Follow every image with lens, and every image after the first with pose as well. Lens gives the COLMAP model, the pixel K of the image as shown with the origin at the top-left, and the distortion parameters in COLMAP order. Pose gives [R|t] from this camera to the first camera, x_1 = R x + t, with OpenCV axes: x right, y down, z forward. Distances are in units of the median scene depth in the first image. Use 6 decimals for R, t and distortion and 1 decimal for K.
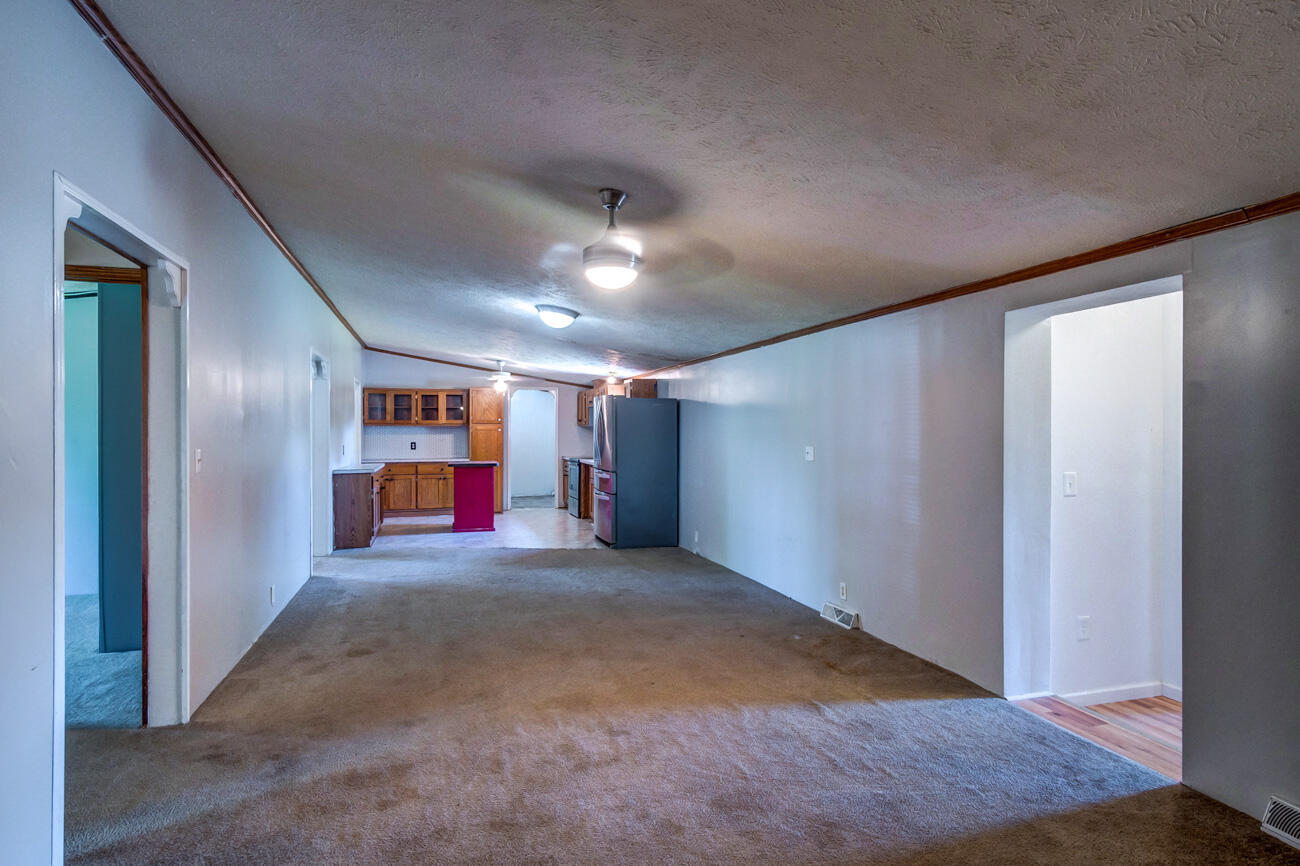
lens RADIAL K [[710.0, 0, 648.9], [0, 710.0, 447.1], [0, 0, 1]] dist [-0.000416, -0.000205]
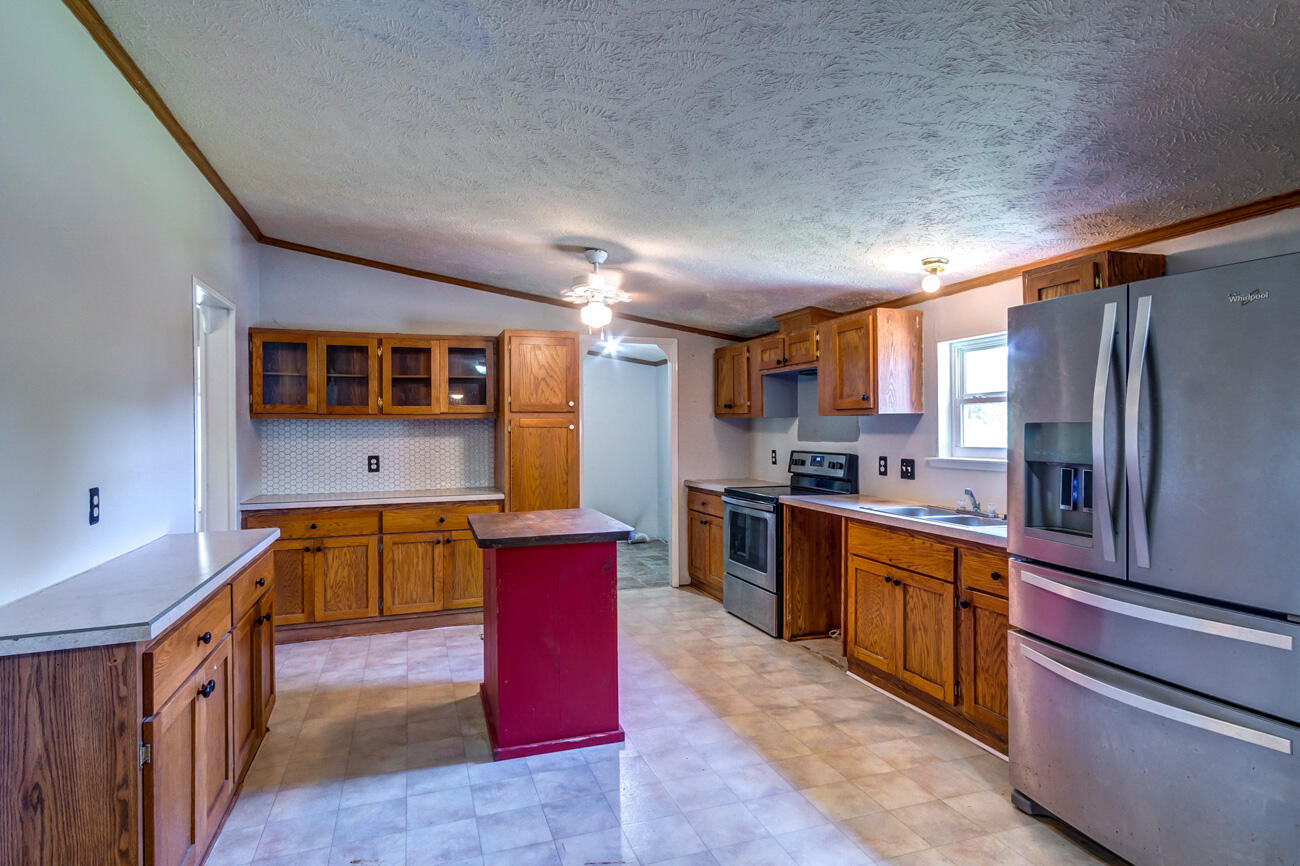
lens RADIAL K [[710.0, 0, 648.9], [0, 710.0, 447.1], [0, 0, 1]] dist [-0.000416, -0.000205]
pose [[0.999435, -0.006313, 0.033017, -0.179569], [0.006162, 0.999970, 0.004669, -0.013606], [-0.033045, -0.004463, 0.999444, 0.566946]]
